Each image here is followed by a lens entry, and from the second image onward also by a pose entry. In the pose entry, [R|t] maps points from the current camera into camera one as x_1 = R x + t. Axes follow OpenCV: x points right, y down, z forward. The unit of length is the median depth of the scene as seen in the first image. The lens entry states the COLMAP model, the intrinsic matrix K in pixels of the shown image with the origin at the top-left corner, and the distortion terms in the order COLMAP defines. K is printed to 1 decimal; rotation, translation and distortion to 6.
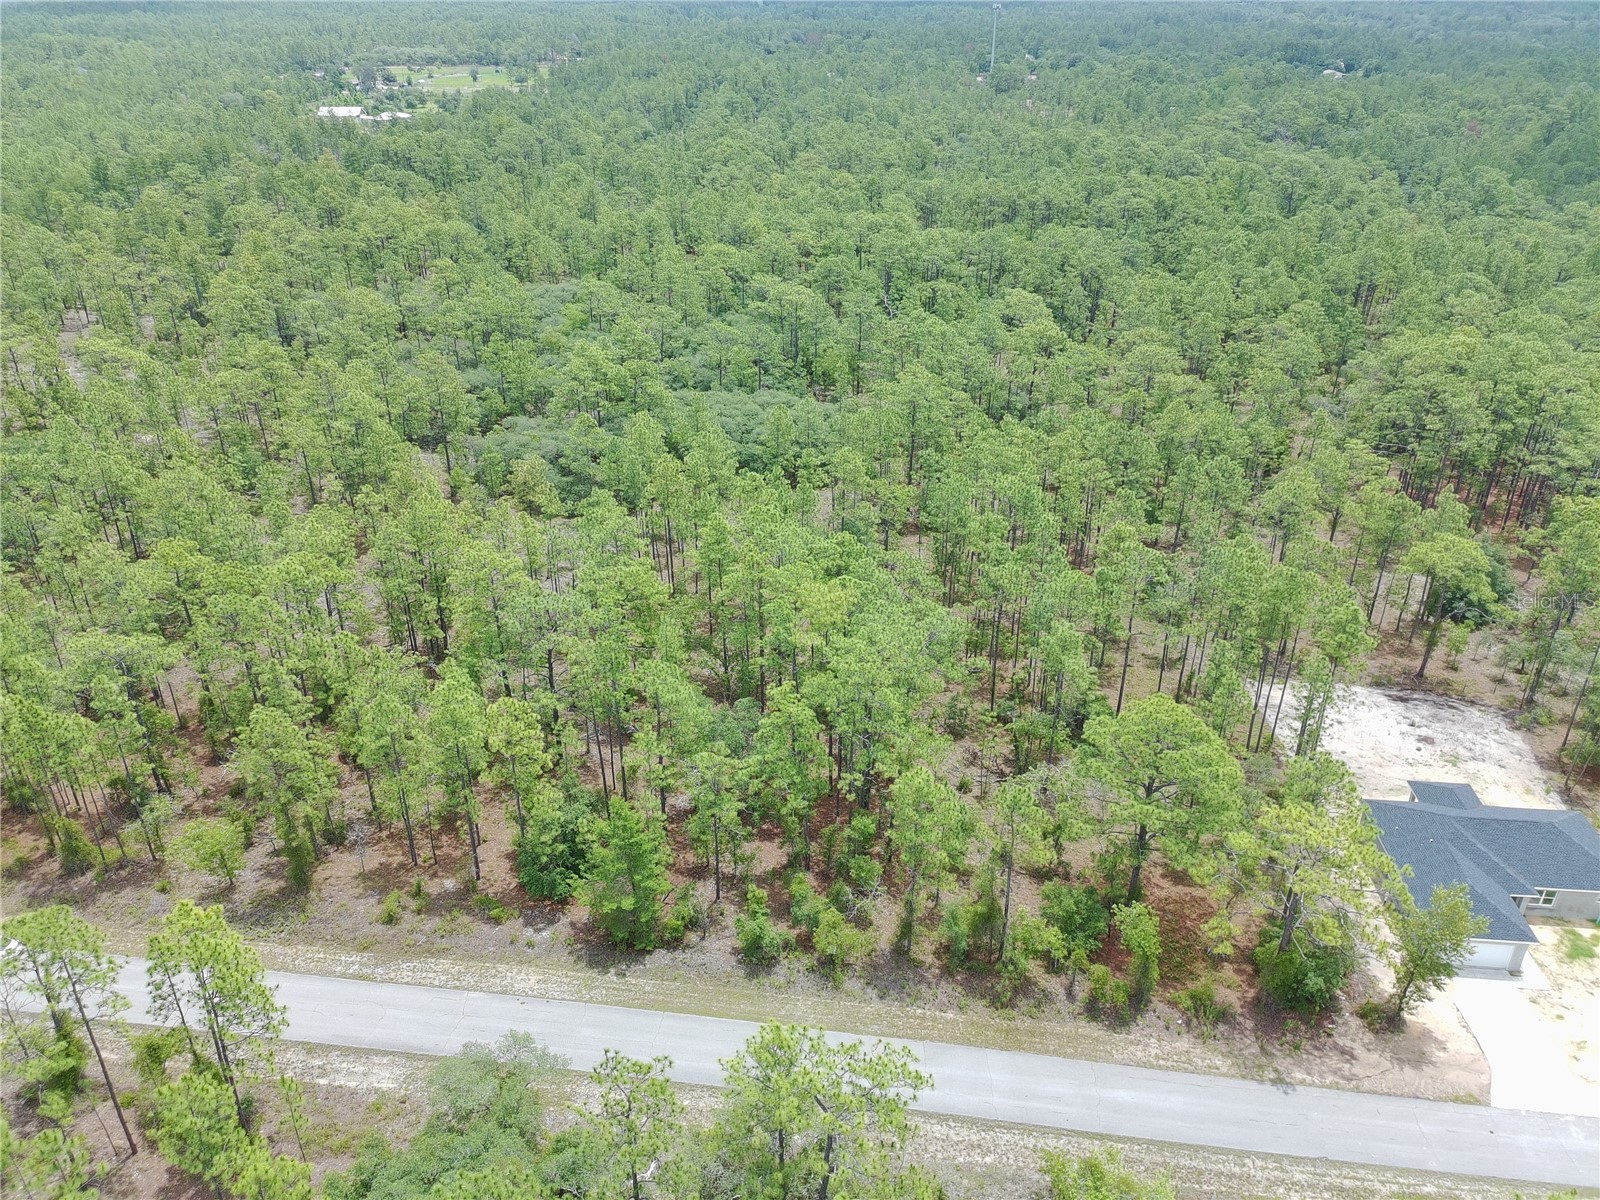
lens RADIAL K [[1184.3, 0, 800.0], [0, 1184.3, 600.0], [0, 0, 1]] dist [-0.006622, -0.001845]
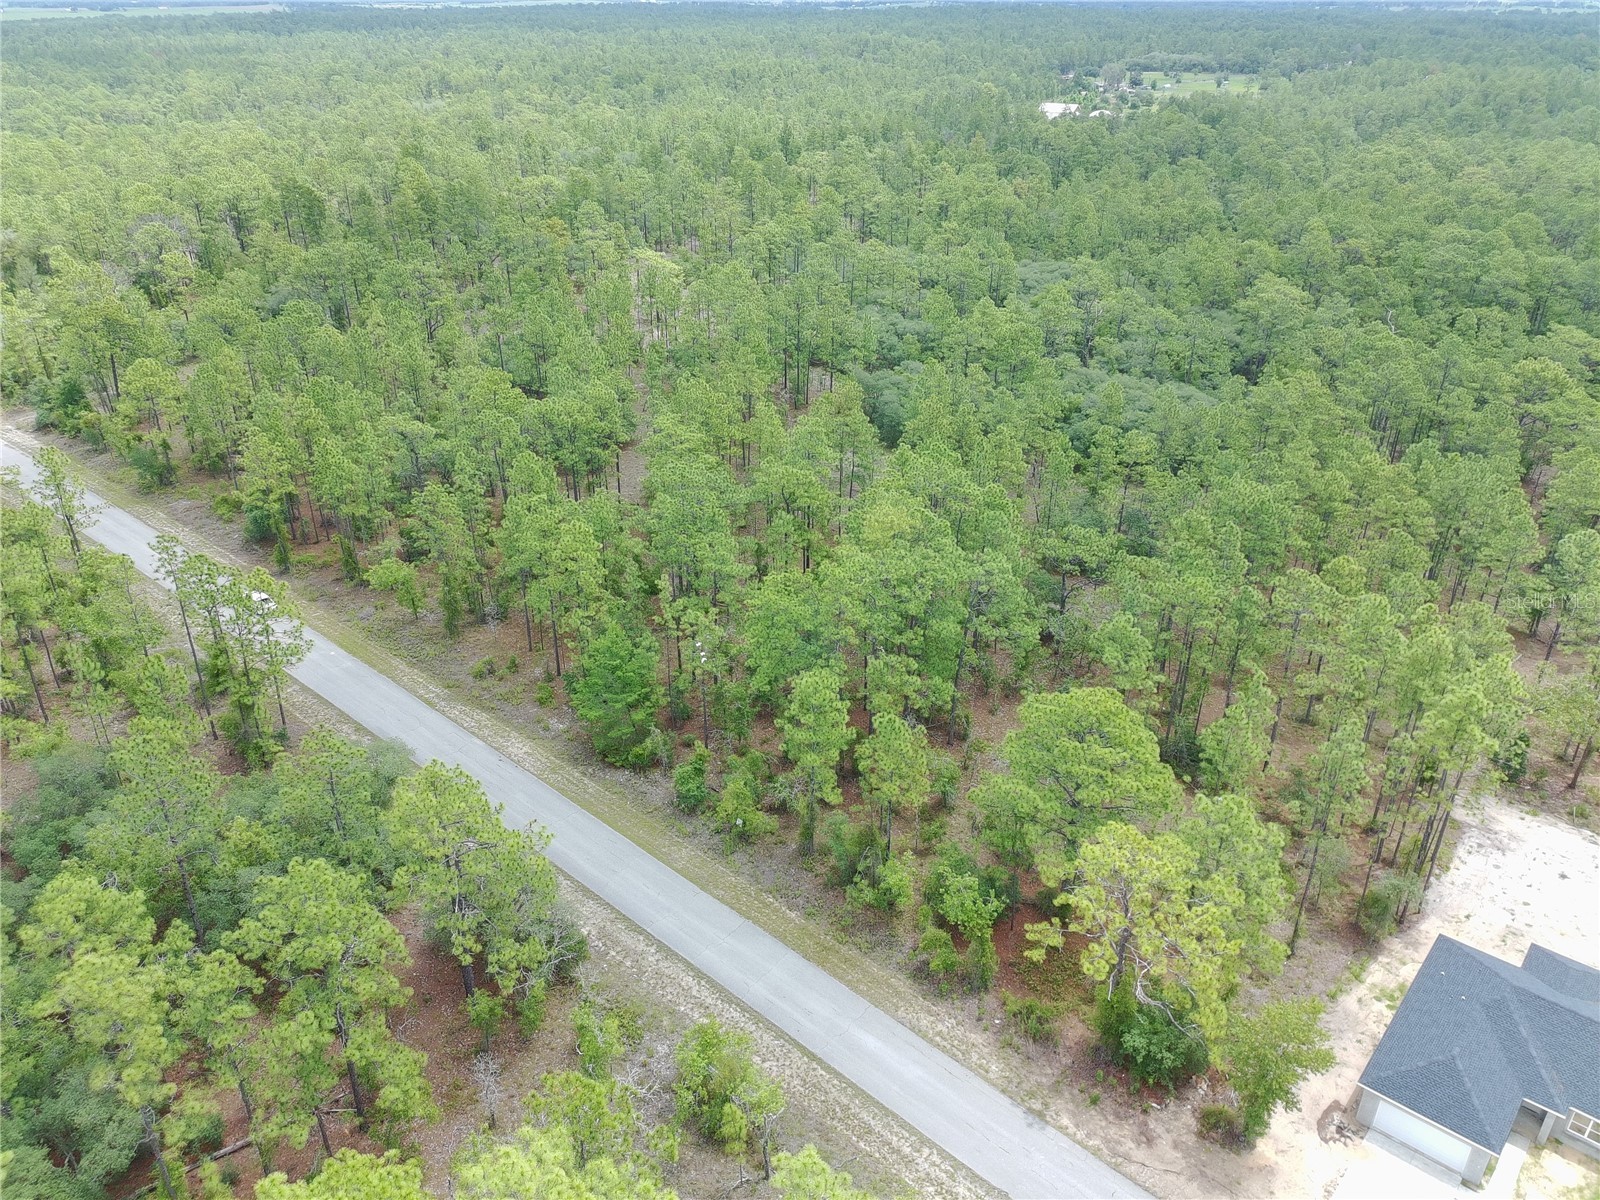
lens RADIAL K [[1184.3, 0, 800.0], [0, 1184.3, 600.0], [0, 0, 1]] dist [-0.006622, -0.001845]
pose [[0.814210, 0.260506, -0.518843, 0.555953], [-0.265685, 0.961800, 0.065976, 0.018072], [0.516210, 0.084131, 0.852320, 0.096724]]
